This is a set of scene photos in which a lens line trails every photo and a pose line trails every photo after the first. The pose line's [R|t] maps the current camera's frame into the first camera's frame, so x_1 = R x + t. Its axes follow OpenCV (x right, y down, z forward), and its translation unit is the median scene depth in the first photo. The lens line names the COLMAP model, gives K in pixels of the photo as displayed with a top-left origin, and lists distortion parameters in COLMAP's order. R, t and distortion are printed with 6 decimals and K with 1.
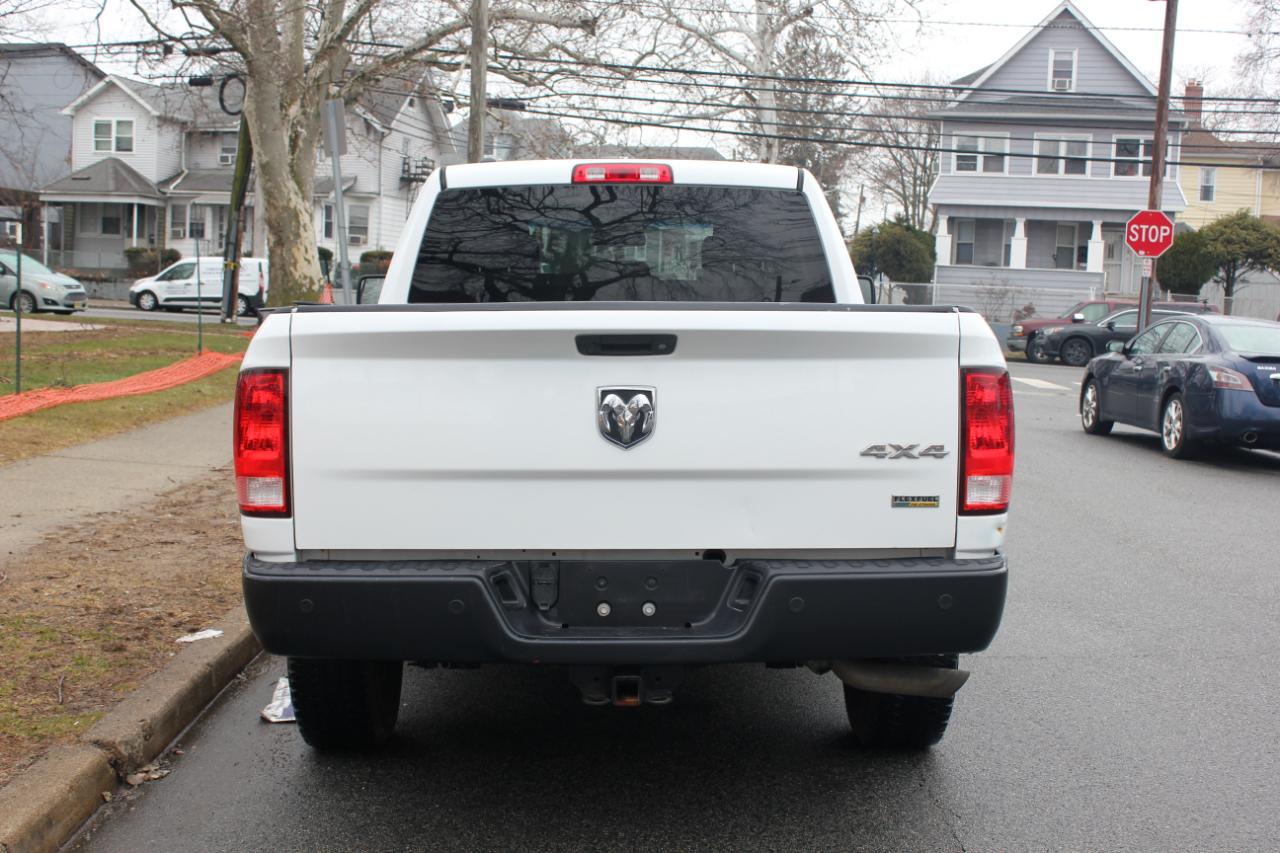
lens RADIAL K [[1588.9, 0, 642.1], [0, 1588.9, 426.2], [0, 0, 1]] dist [-0.075072, 0.055648]
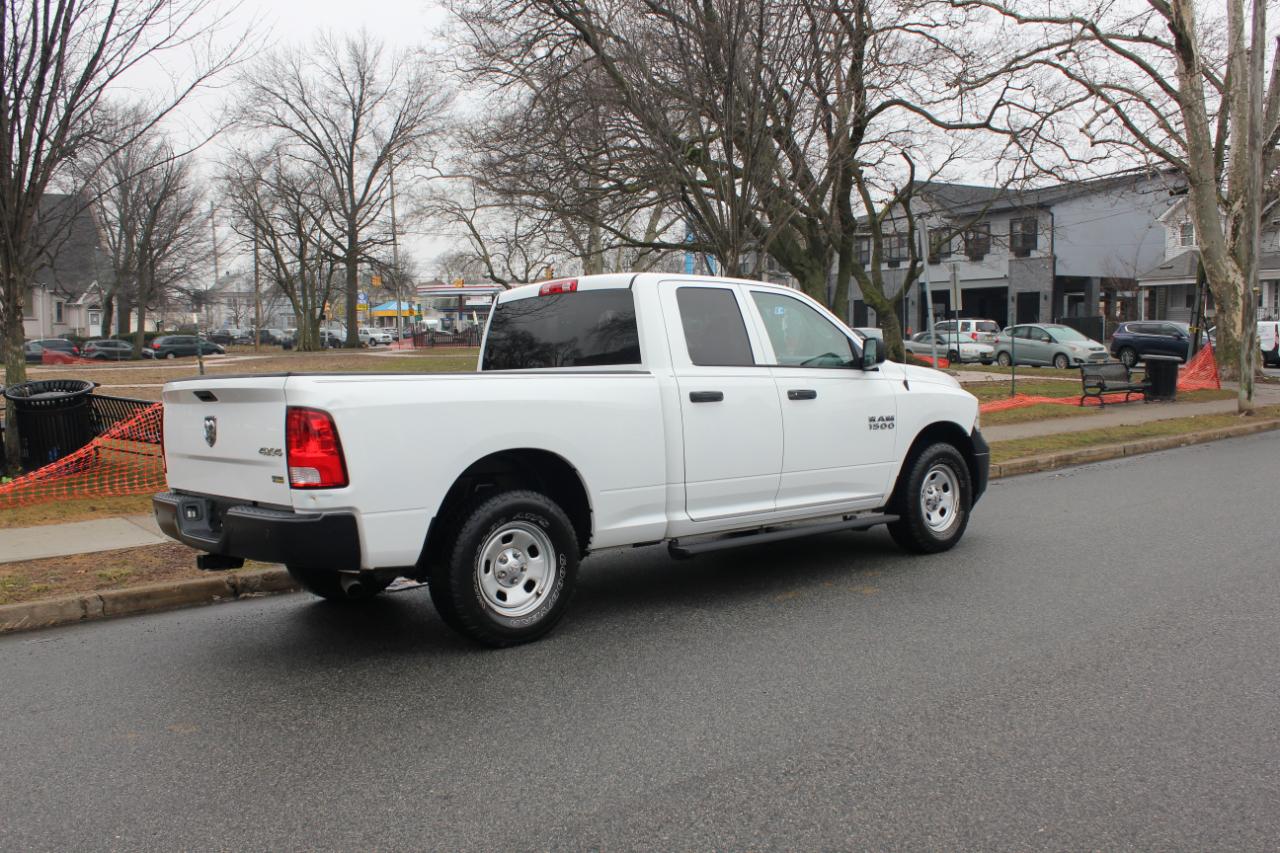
lens RADIAL K [[1179.1, 0, 651.4], [0, 1179.1, 428.3], [0, 0, 1]] dist [-0.155283, 0.112305]
pose [[0.648518, 0.013496, -0.761079, 0.174071], [-0.028283, 0.999580, -0.006375, -0.001840], [0.760673, 0.025660, 0.648627, 0.053272]]
